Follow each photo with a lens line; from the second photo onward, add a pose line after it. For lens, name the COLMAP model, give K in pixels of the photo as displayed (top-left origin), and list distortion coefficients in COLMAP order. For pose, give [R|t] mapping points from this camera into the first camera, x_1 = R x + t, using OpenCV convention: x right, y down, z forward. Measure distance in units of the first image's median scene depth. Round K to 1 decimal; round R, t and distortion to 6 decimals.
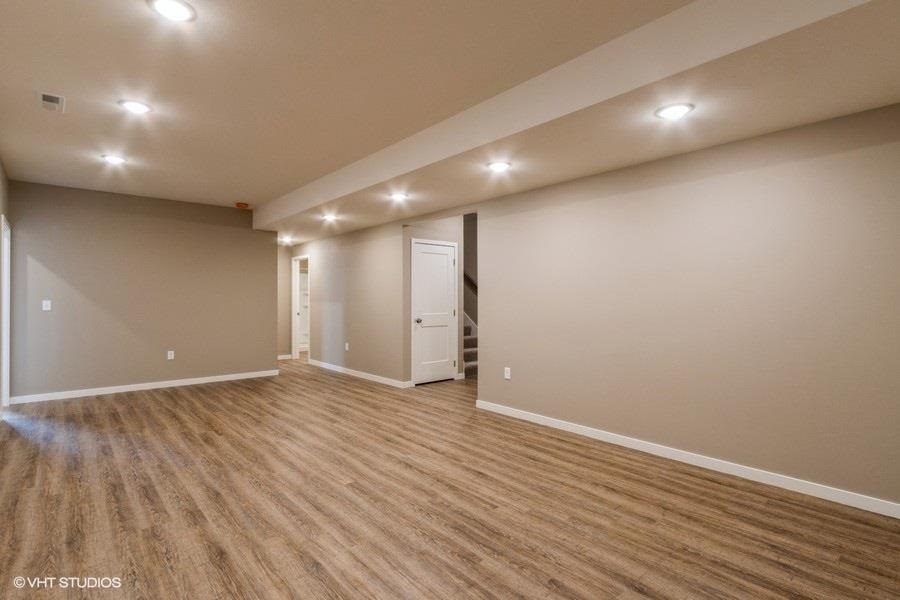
lens RADIAL K [[425.4, 0, 442.1], [0, 425.4, 299.0], [0, 0, 1]] dist [0.012110, -0.000436]
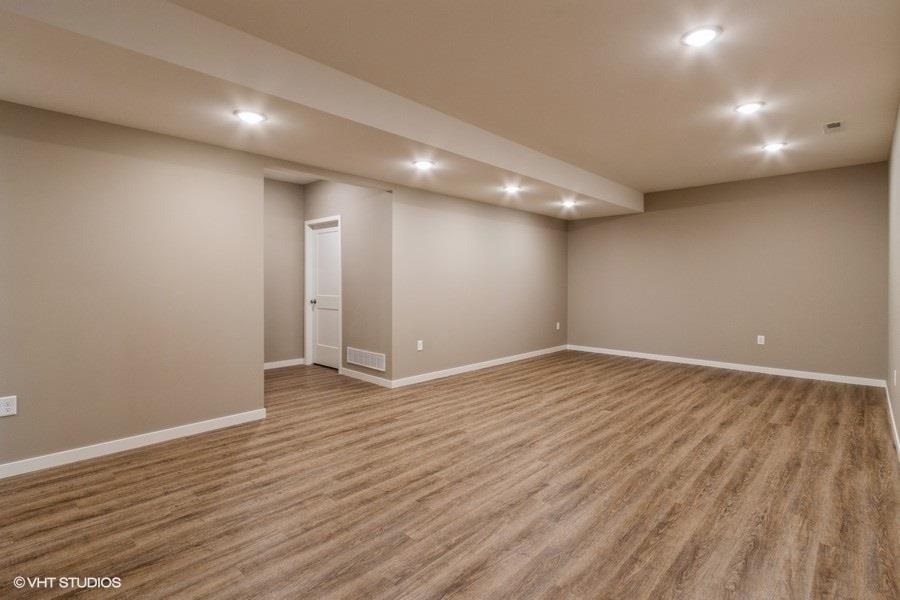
lens RADIAL K [[425.4, 0, 442.1], [0, 425.4, 297.2], [0, 0, 1]] dist [0.012110, -0.000436]
pose [[-0.066463, -0.036552, 0.997119, -1.484738], [-0.003151, 0.999331, 0.036424, 0.007669], [-0.997784, -0.000721, -0.066533, 1.550011]]
